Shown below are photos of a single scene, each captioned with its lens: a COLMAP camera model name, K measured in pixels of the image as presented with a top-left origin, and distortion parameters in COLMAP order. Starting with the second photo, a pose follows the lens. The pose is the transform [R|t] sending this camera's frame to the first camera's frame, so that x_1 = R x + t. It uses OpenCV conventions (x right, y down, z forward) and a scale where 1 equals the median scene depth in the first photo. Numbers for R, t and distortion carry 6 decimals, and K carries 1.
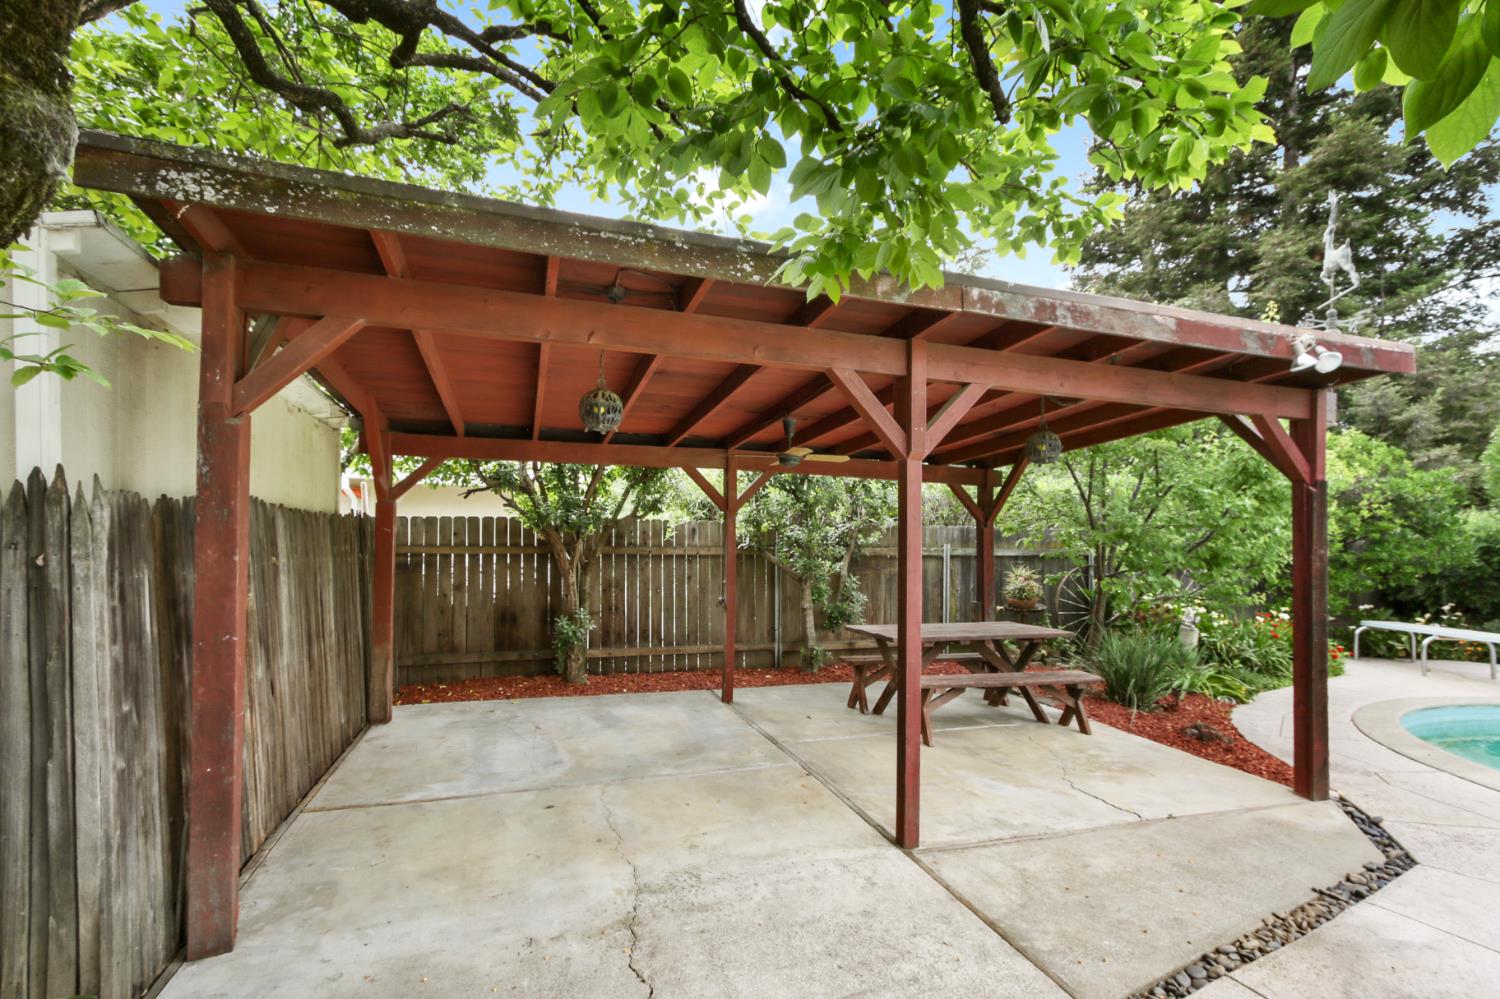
lens RADIAL K [[709.1, 0, 753.8], [0, 709.1, 528.8], [0, 0, 1]] dist [-0.000689, 0.003239]
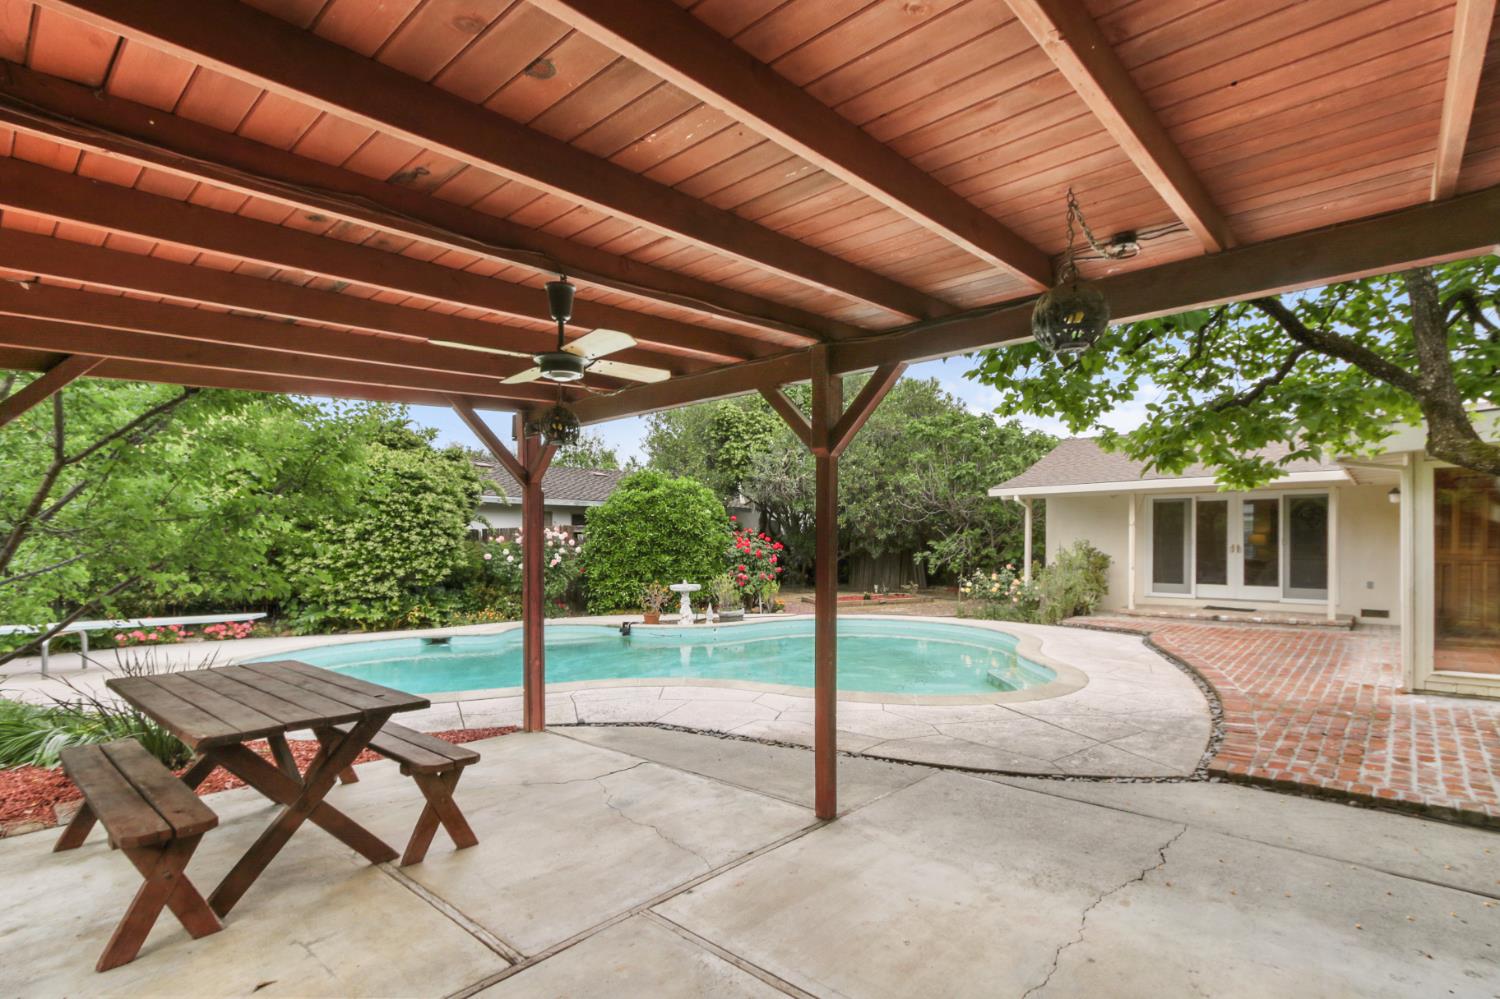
lens RADIAL K [[709.1, 0, 748.5], [0, 709.1, 548.1], [0, 0, 1]] dist [-0.000689, 0.003239]
pose [[-0.486884, -0.020154, 0.873234, -0.333632], [-0.023743, 0.999670, 0.009834, 0.017358], [-0.873144, -0.015945, -0.487201, 0.834833]]
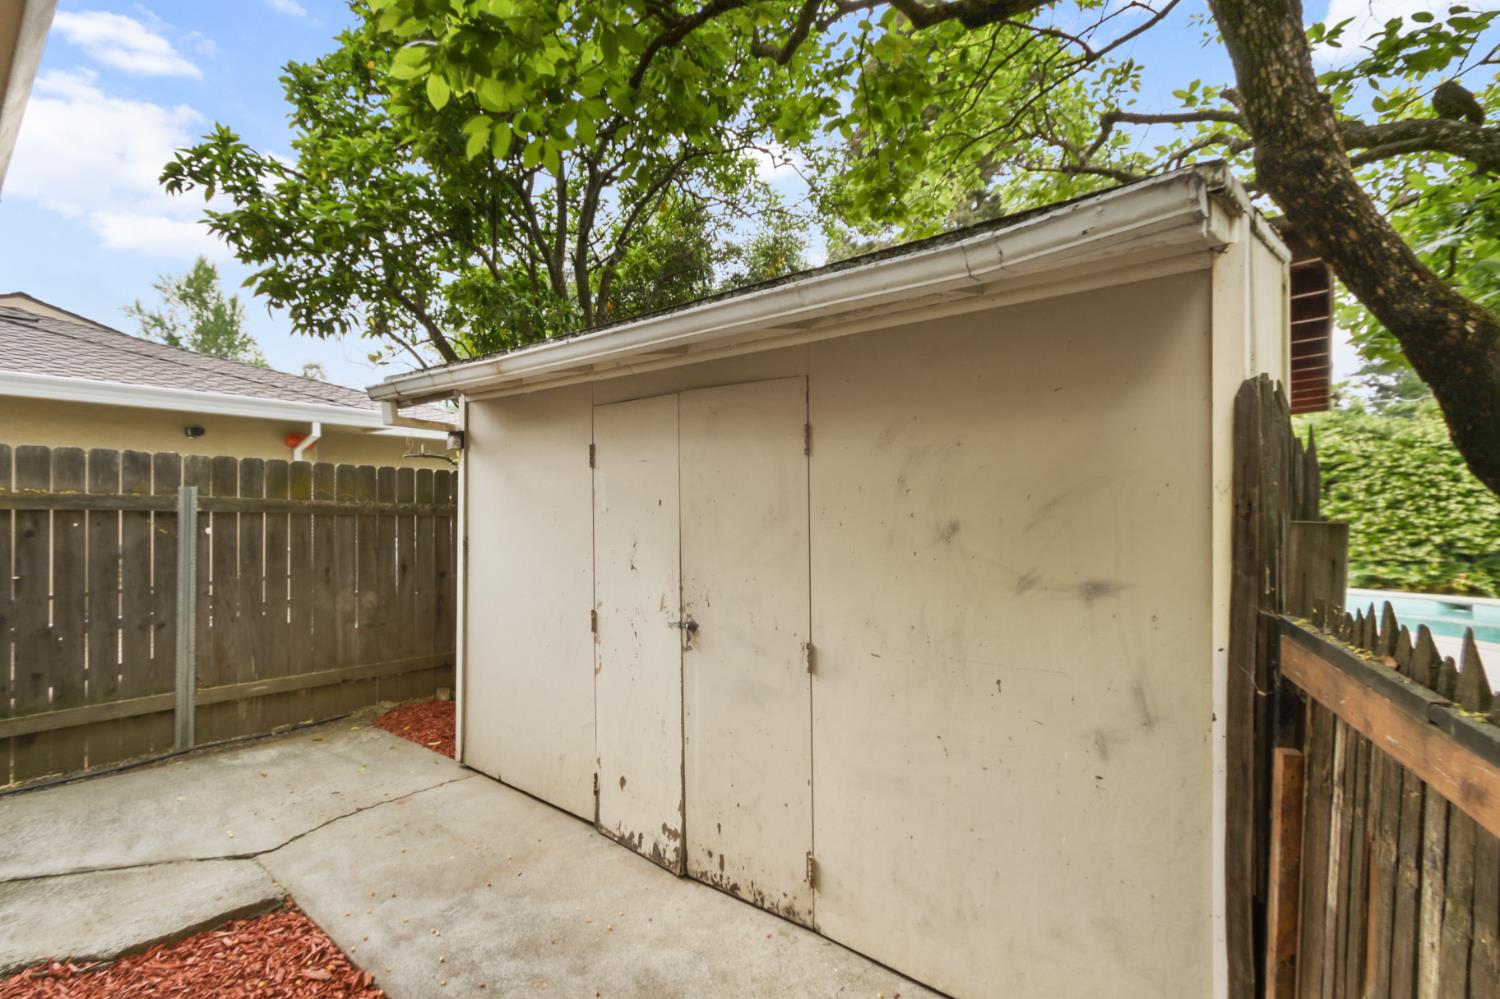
lens RADIAL K [[709.1, 0, 745.0], [0, 709.1, 507.8], [0, 0, 1]] dist [-0.000689, 0.003239]
pose [[0.848798, -0.008919, 0.528643, -0.891576], [-0.002520, 0.999778, 0.020913, -0.000828], [-0.528712, -0.019083, 0.848587, 0.124656]]
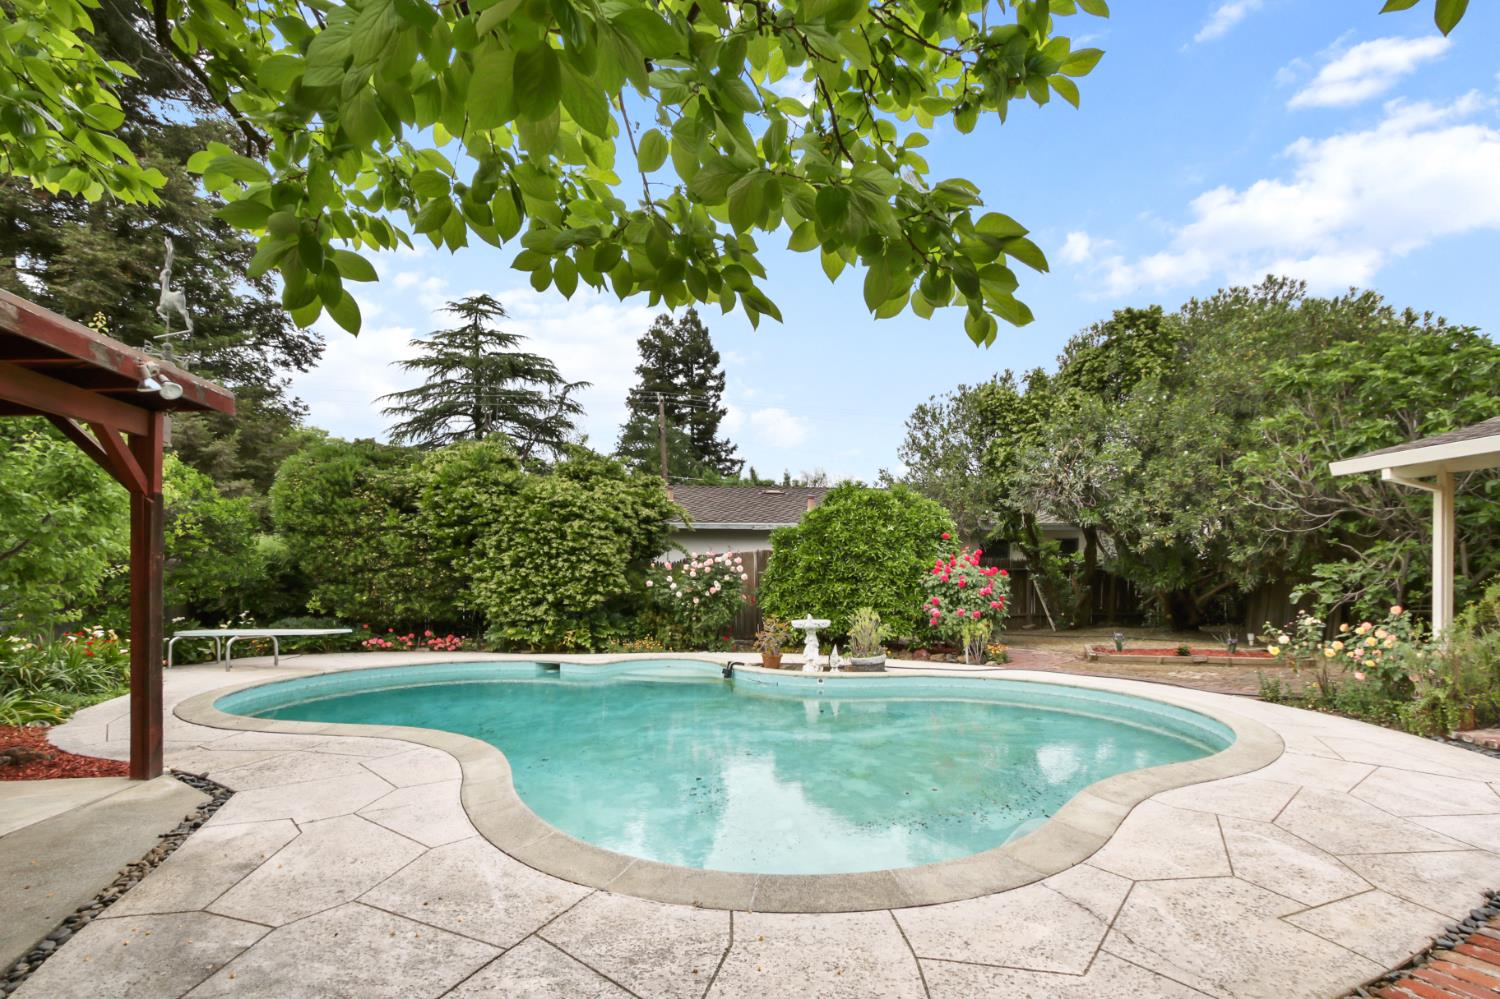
lens RADIAL K [[709.1, 0, 756.3], [0, 709.1, 568.2], [0, 0, 1]] dist [-0.000689, 0.003239]
pose [[0.165495, -0.005125, 0.986197, -0.097209], [-0.015027, 0.999857, 0.007718, 0.017468], [-0.986096, -0.016097, 0.165395, -0.076922]]
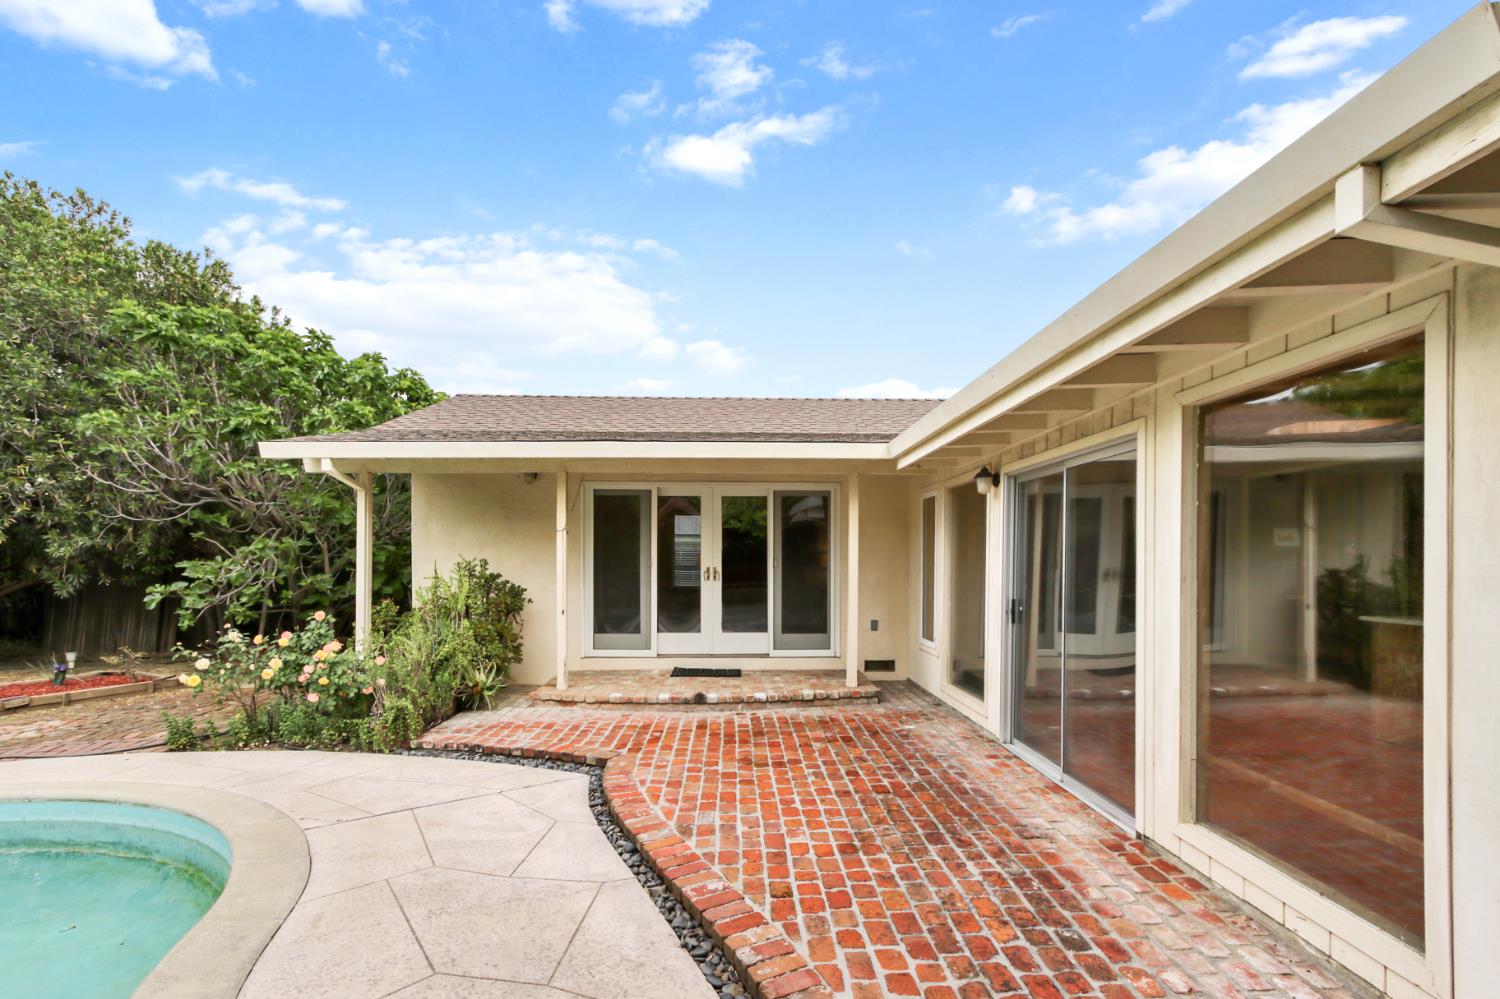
lens RADIAL K [[709.1, 0, 763.0], [0, 709.1, 571.1], [0, 0, 1]] dist [-0.000689, 0.003239]
pose [[-0.960722, -0.015718, 0.277065, 0.260409], [-0.018240, 0.999812, -0.006528, 0.008574], [-0.276911, -0.011325, -0.960829, -0.081540]]
